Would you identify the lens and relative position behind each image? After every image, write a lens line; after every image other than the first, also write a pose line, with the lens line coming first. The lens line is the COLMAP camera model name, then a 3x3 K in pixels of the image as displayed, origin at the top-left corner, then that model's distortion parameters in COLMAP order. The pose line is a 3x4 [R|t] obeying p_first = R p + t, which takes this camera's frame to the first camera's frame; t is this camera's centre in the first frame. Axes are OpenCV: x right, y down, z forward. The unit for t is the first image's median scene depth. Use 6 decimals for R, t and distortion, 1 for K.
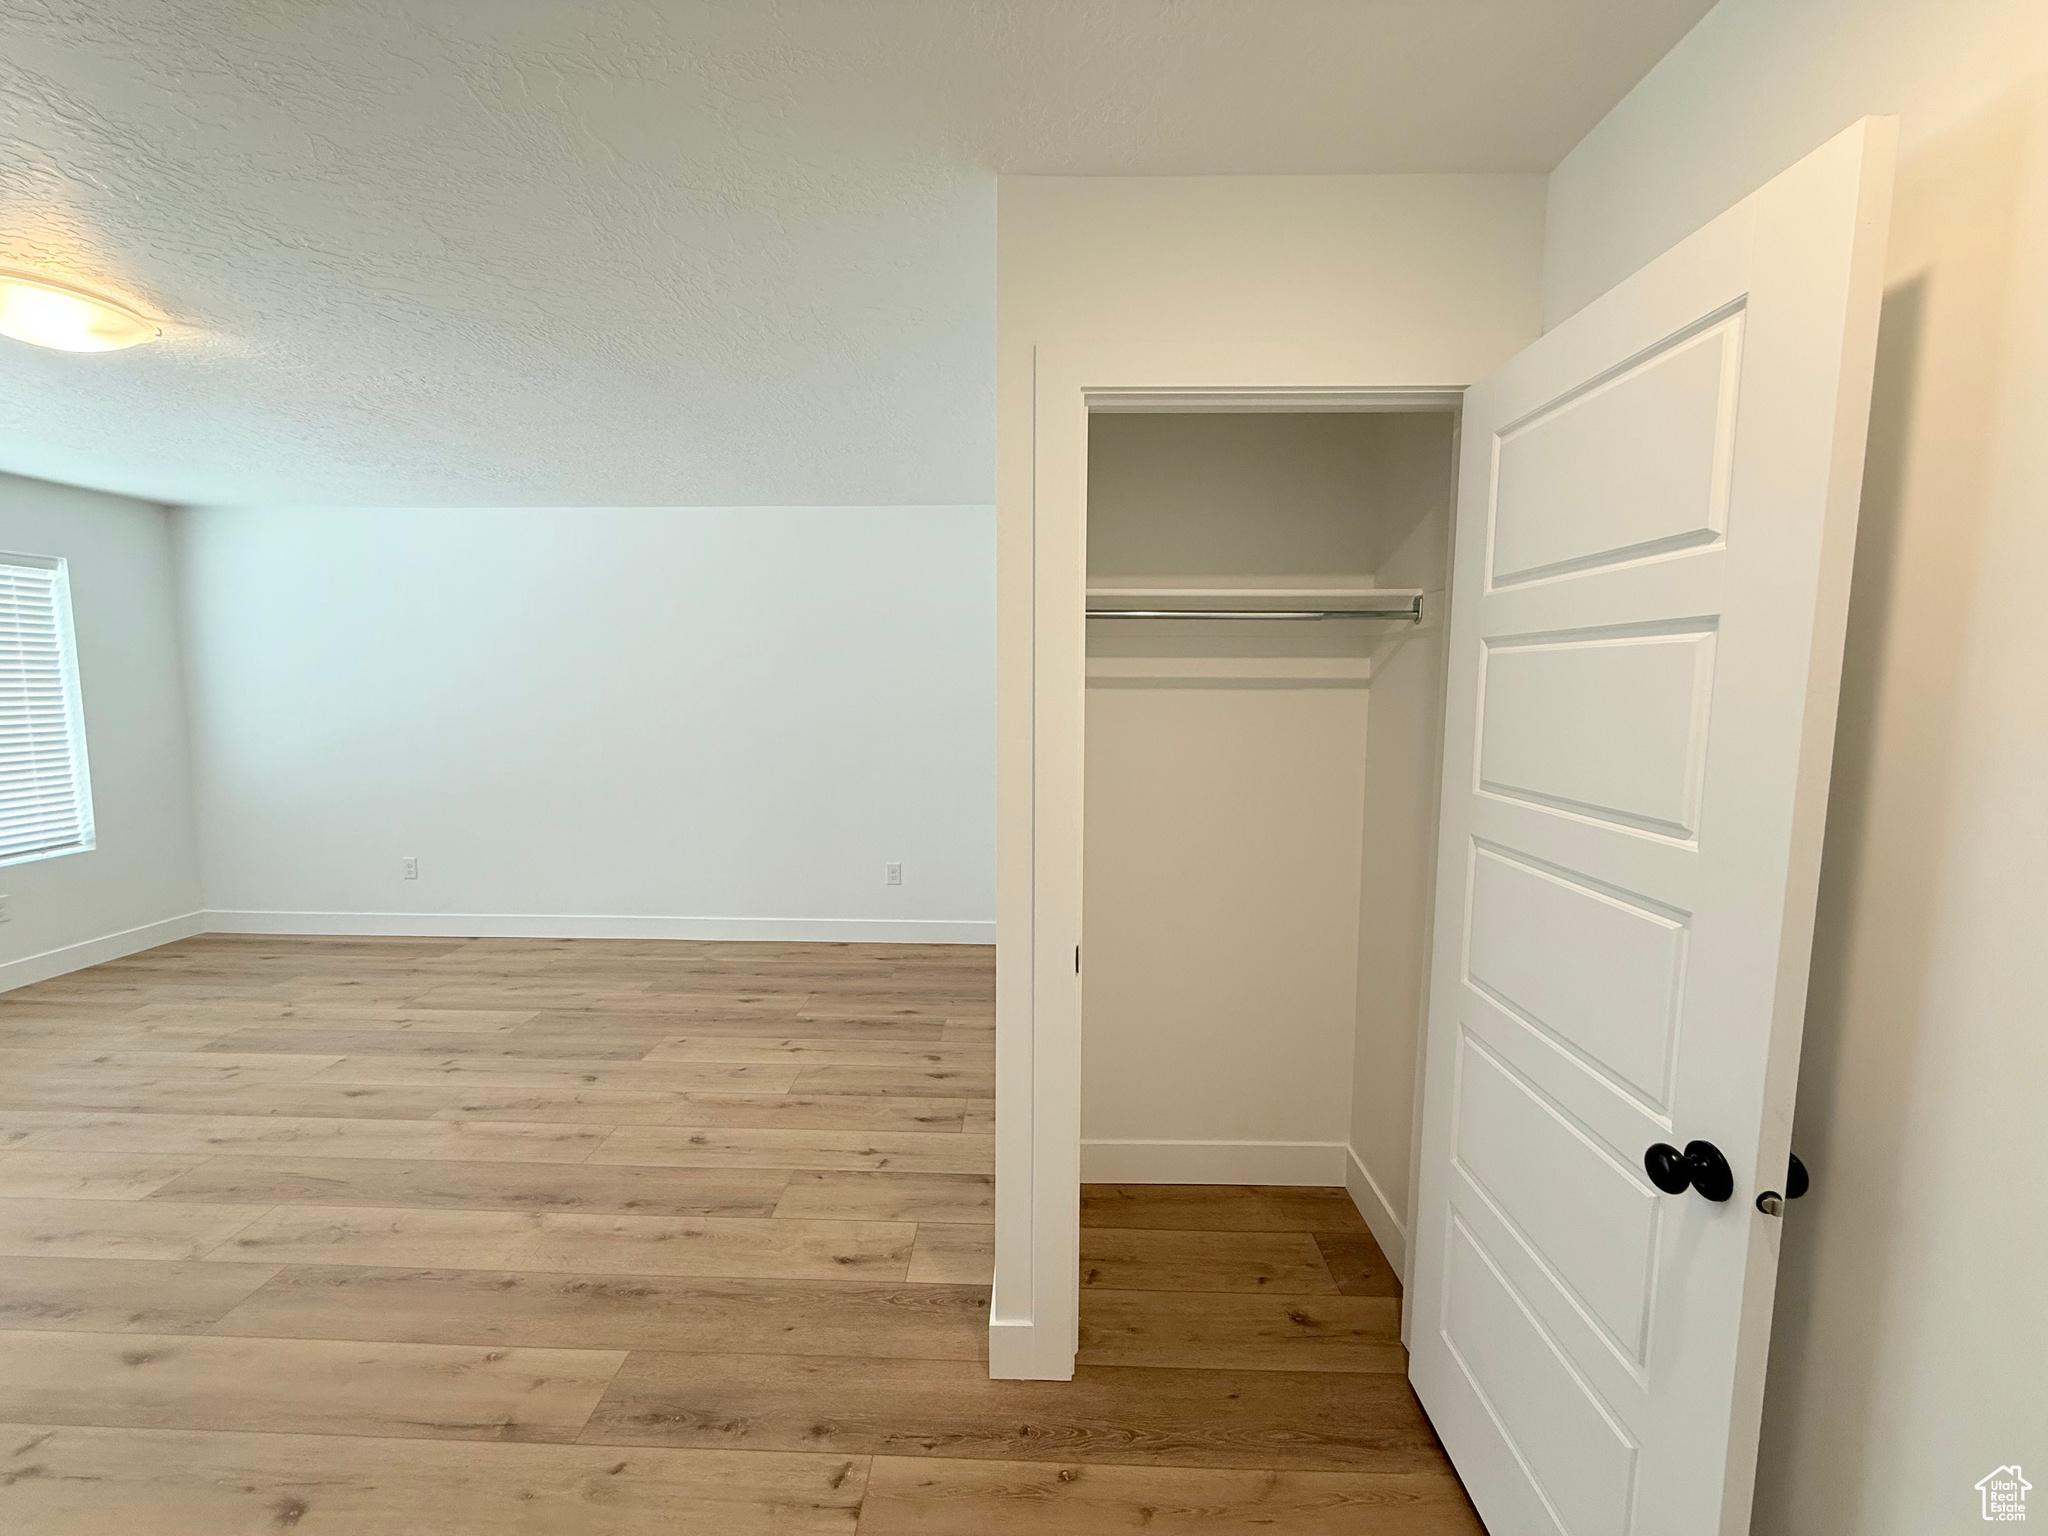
lens RADIAL K [[816.5, 0, 1019.0], [0, 816.5, 774.8], [0, 0, 1]] dist [0.003794, -0.000472]
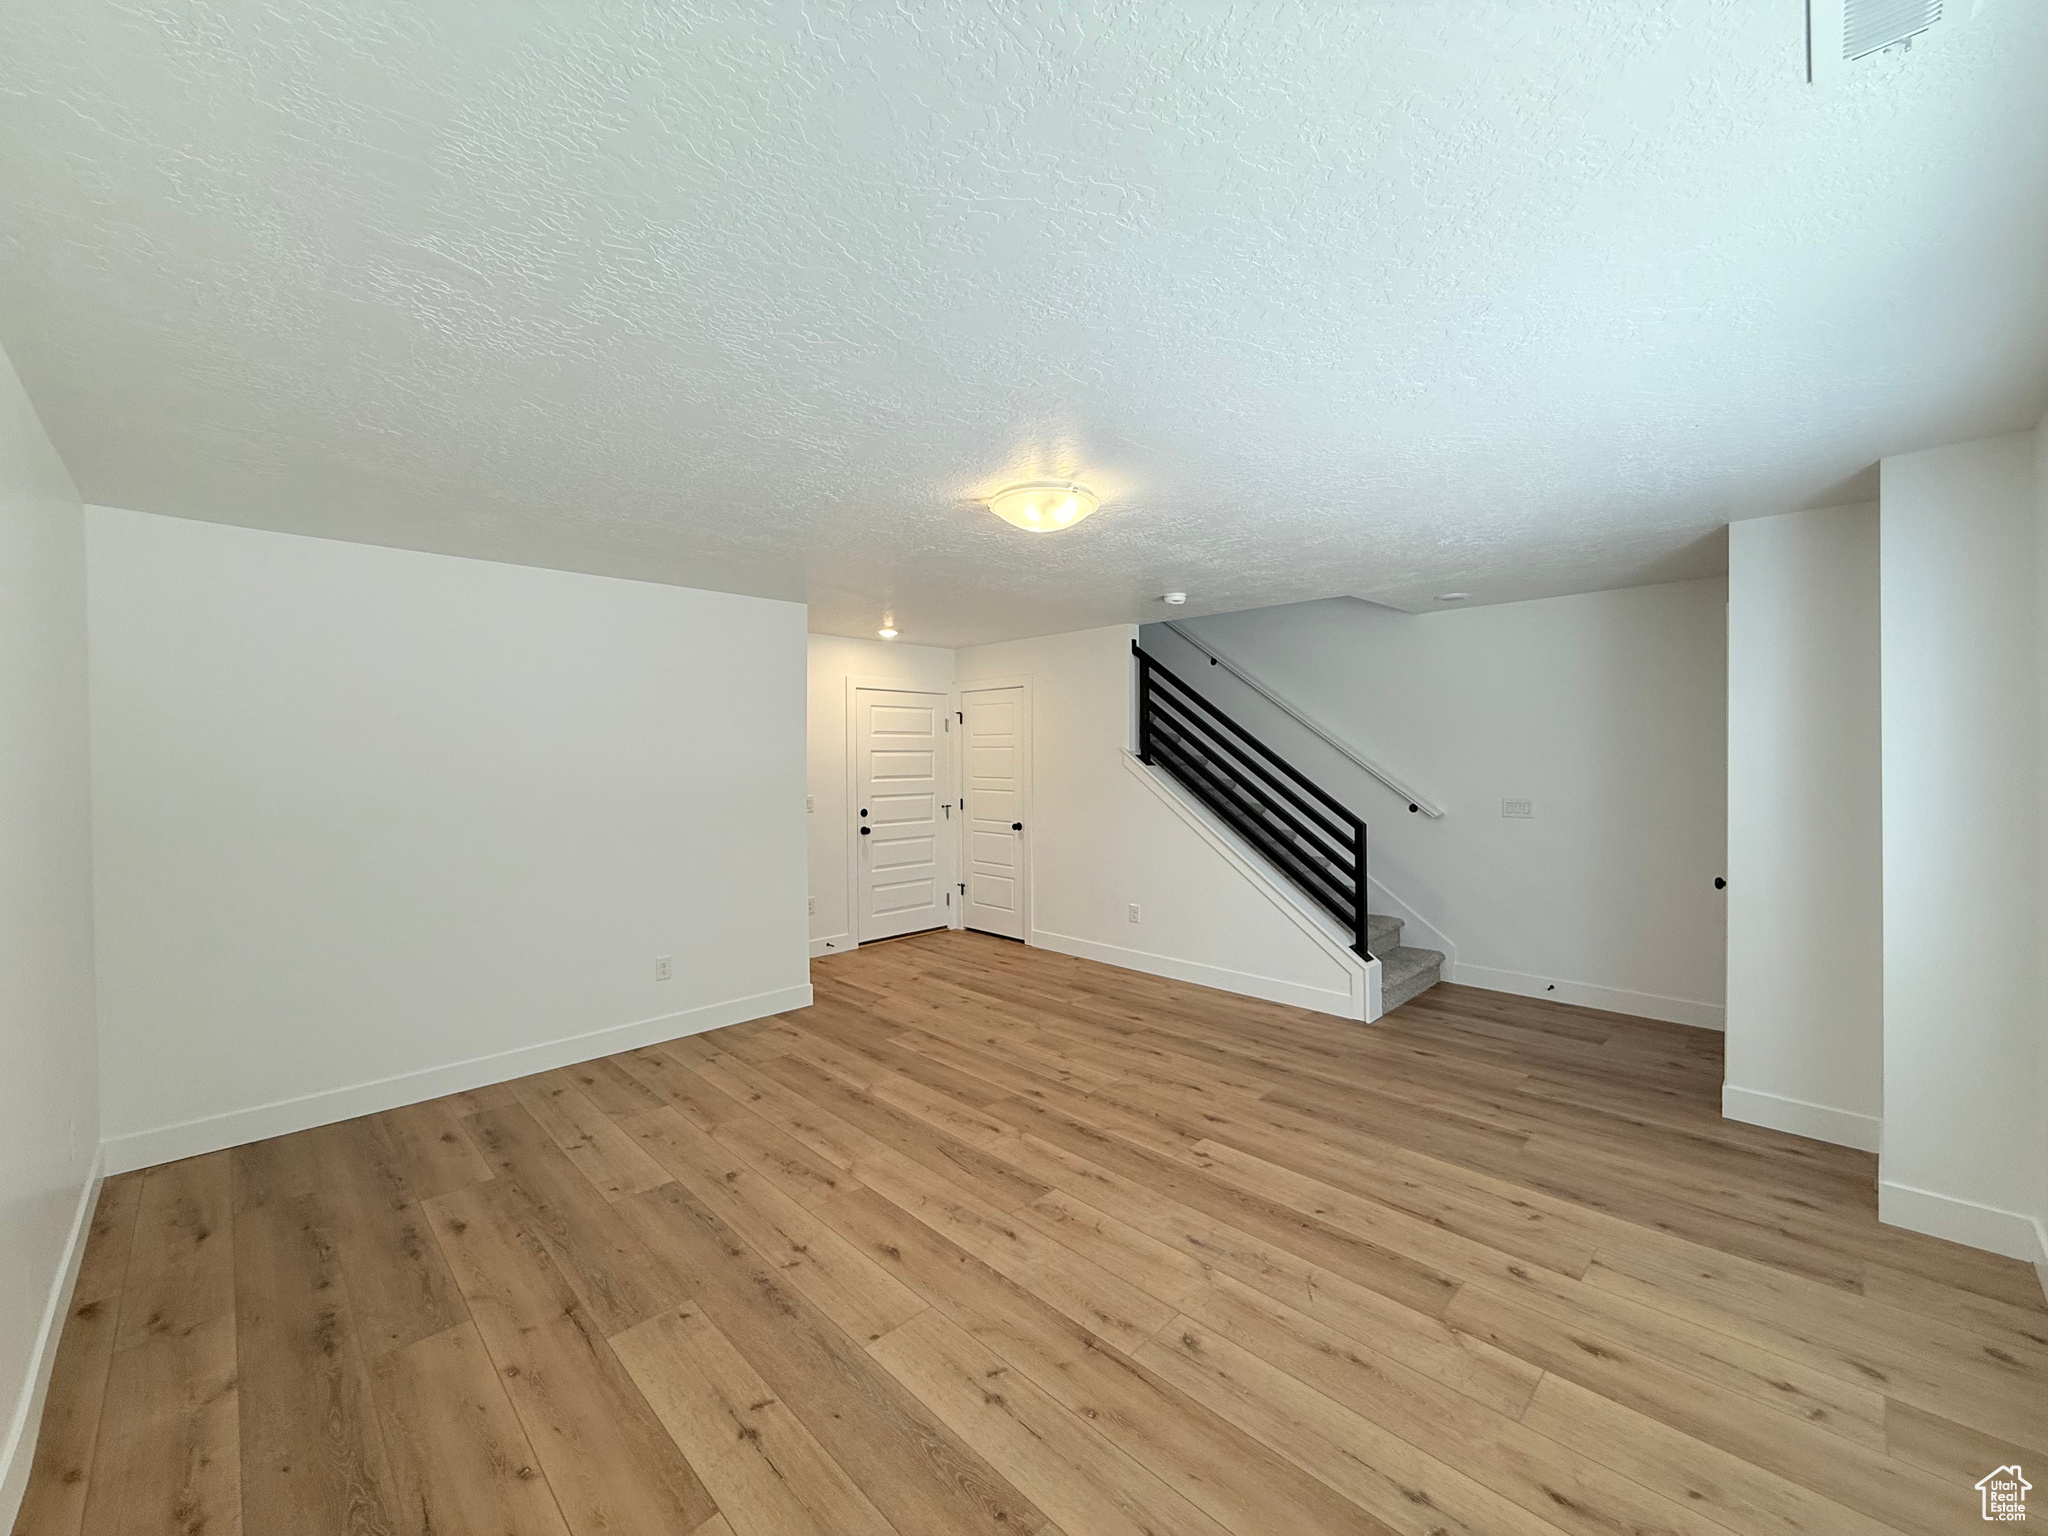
lens RADIAL K [[816.5, 0, 1025.2], [0, 816.5, 761.0], [0, 0, 1]] dist [0.003794, -0.000472]
pose [[-0.730667, -0.001926, 0.682731, -1.505496], [0.084663, 0.992022, 0.093406, -0.178855], [-0.677464, 0.126051, -0.724675, 1.475469]]
